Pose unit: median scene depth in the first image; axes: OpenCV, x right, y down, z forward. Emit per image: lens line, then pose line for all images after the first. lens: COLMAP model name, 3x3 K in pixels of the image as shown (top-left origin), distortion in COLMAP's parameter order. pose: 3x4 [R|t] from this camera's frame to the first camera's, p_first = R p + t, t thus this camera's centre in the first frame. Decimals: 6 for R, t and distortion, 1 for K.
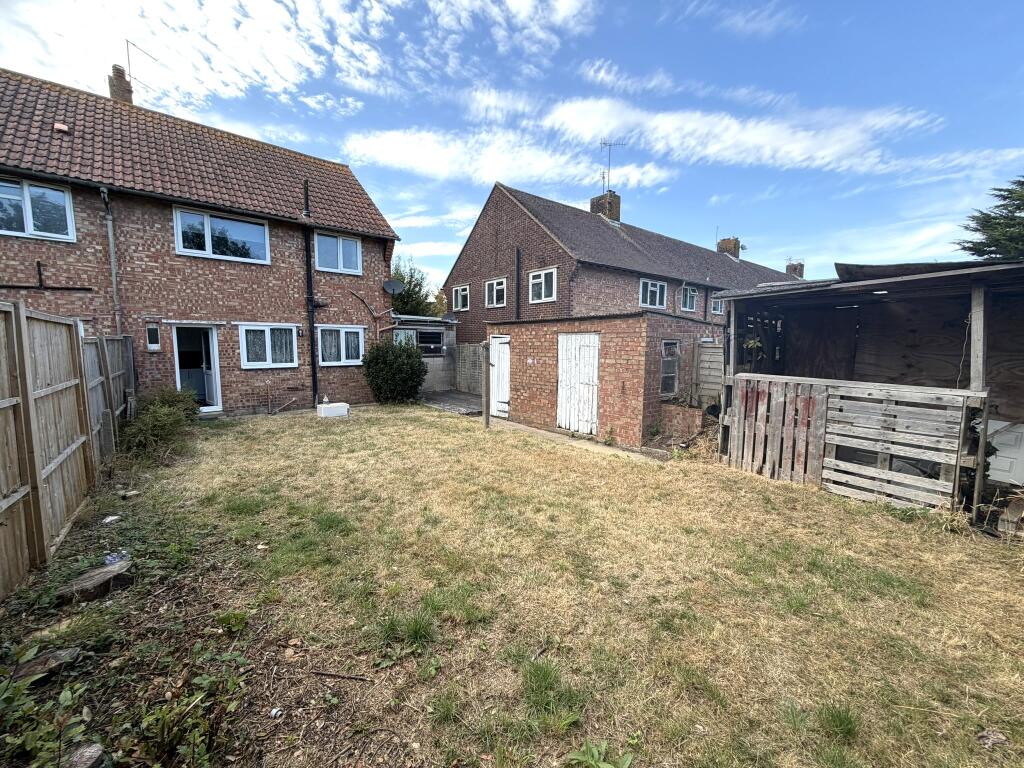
lens RADIAL K [[400.7, 0, 512.7], [0, 400.7, 383.6], [0, 0, 1]] dist [0.000261, 0.000022]
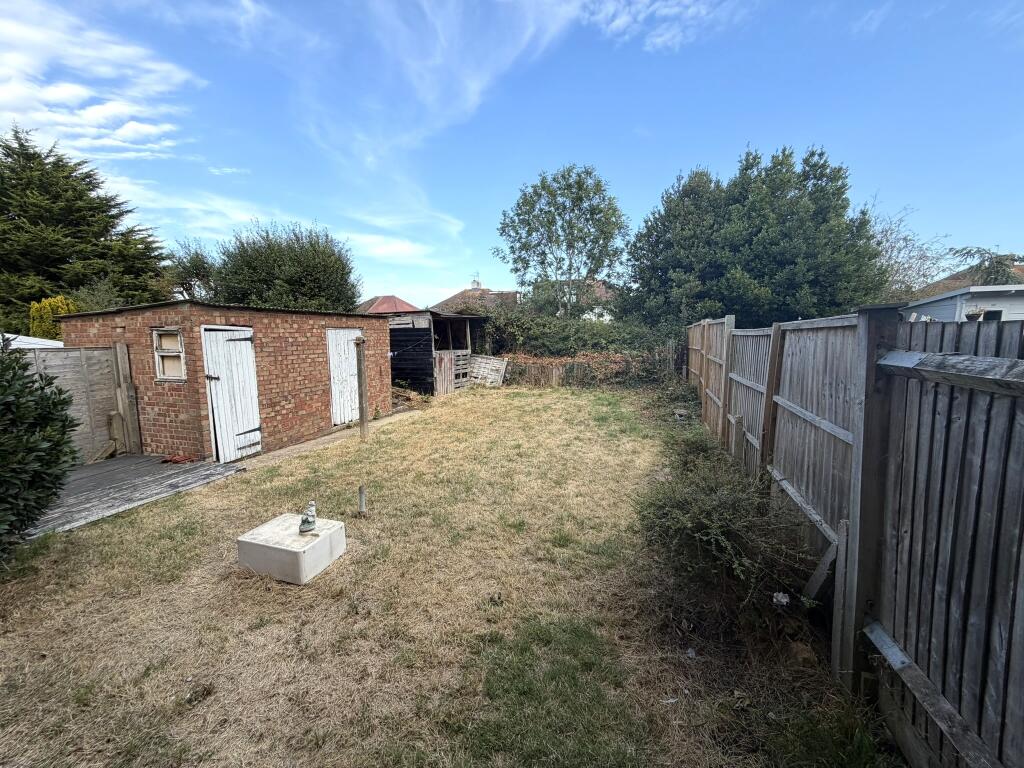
lens RADIAL K [[400.7, 0, 512.6], [0, 400.7, 379.0], [0, 0, 1]] dist [0.000261, 0.000022]
pose [[-0.521812, -0.089169, 0.848387, -0.868257], [0.094752, 0.982310, 0.161524, -0.110703], [-0.847782, 0.164671, -0.504132, 1.054705]]
